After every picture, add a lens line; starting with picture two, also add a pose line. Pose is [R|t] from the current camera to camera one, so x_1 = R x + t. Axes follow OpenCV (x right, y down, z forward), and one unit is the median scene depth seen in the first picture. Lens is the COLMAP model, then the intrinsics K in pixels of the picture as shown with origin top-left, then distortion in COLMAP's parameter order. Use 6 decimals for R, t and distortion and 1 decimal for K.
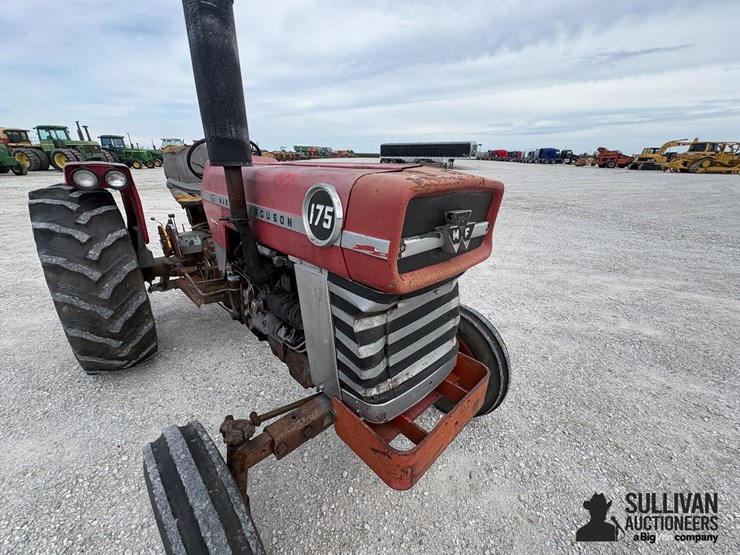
lens RADIAL K [[294.6, 0, 369.7], [0, 294.6, 275.4], [0, 0, 1]] dist [0.001889, -0.000415]
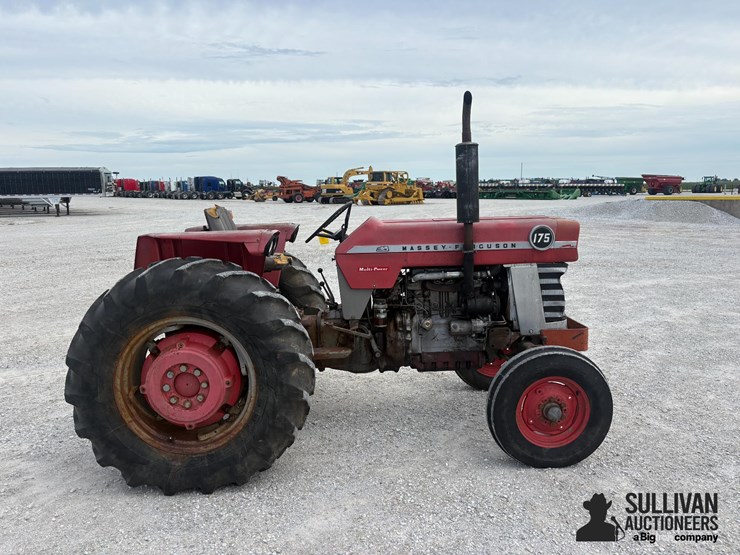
lens RADIAL K [[559.1, 0, 380.4], [0, 559.1, 278.1], [0, 0, 1]] dist [0.060819, -0.063492]
pose [[0.677583, -0.135343, 0.722885, -0.901340], [0.294037, 0.950798, -0.097597, 0.034539], [-0.674109, 0.278685, 0.684041, -0.236015]]
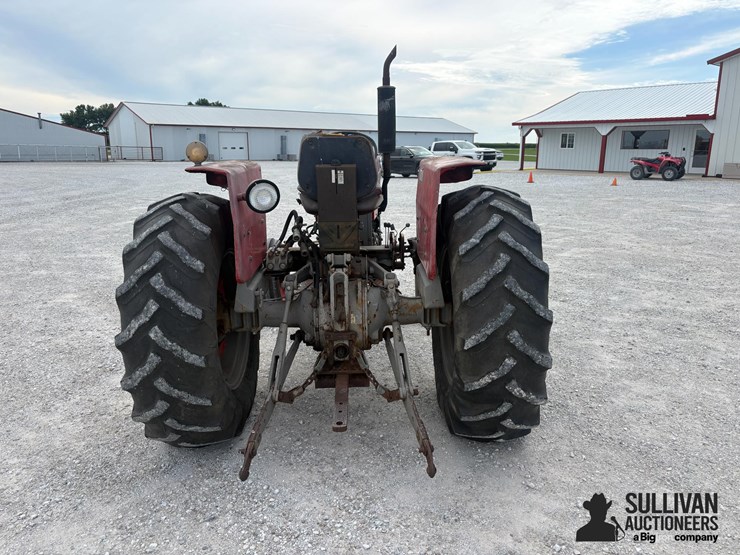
lens RADIAL K [[568.1, 0, 369.7], [0, 568.1, 269.9], [0, 0, 1]] dist [0.021566, -0.012471]
pose [[-0.714291, -0.163885, 0.680390, -0.925225], [0.249371, 0.848783, 0.466242, -0.443002], [-0.653913, 0.502702, -0.565409, 1.063964]]
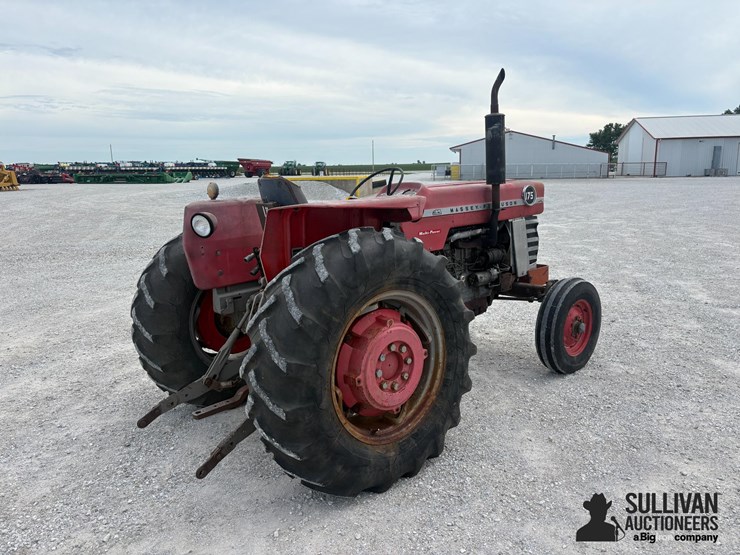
lens RADIAL K [[559.1, 0, 380.1], [0, 559.1, 276.3], [0, 0, 1]] dist [0.060819, -0.063492]
pose [[0.041457, -0.204721, 0.977942, -1.211296], [0.394245, 0.902717, 0.172260, -0.211900], [-0.918070, 0.378407, 0.118134, 0.412663]]
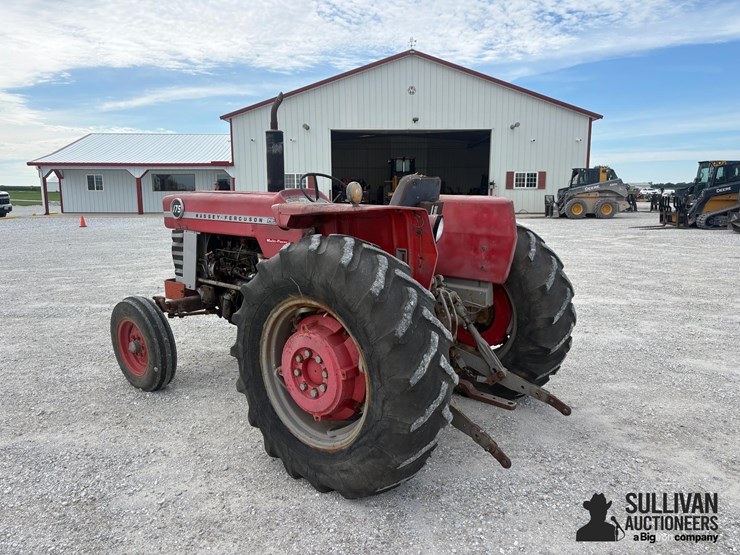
lens RADIAL K [[568.1, 0, 381.6], [0, 568.1, 269.4], [0, 0, 1]] dist [0.021566, -0.012471]
pose [[-0.993841, 0.005458, -0.110678, -0.213902], [-0.050514, 0.866659, 0.496337, -0.566920], [0.098629, 0.498871, -0.861046, 1.407380]]
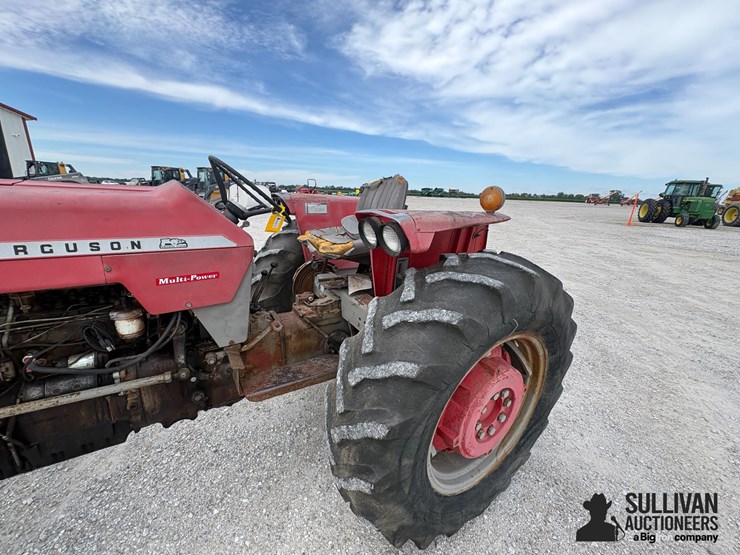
lens RADIAL K [[294.6, 0, 370.6], [0, 294.6, 276.4], [0, 0, 1]] dist [0.001889, -0.000415]
pose [[-0.208149, 0.249014, -0.945868, 0.095301], [-0.404354, 0.858634, 0.315032, -0.266293], [0.890602, 0.448039, -0.078034, 0.677527]]
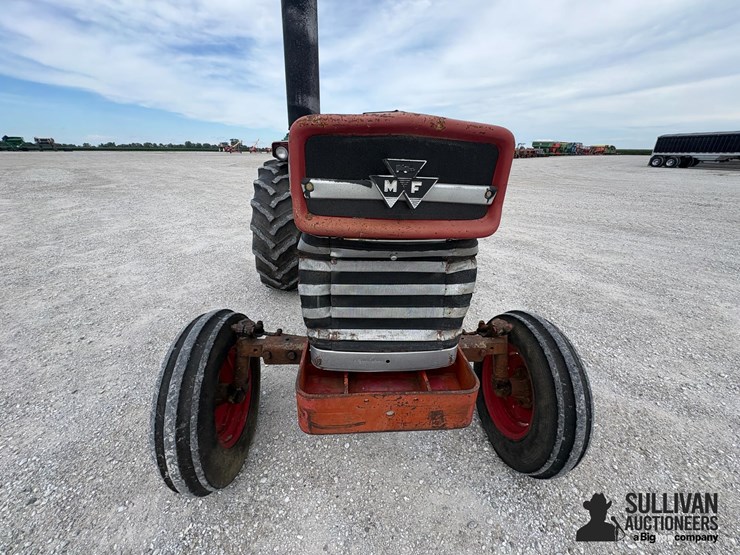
lens RADIAL K [[294.6, 0, 370.0], [0, 294.6, 276.7], [0, 0, 1]] dist [0.001889, -0.000415]
pose [[0.760672, 0.248551, -0.599667, 0.172579], [-0.242267, 0.965745, 0.092970, 0.011101], [0.602233, 0.074560, 0.794831, 0.061407]]
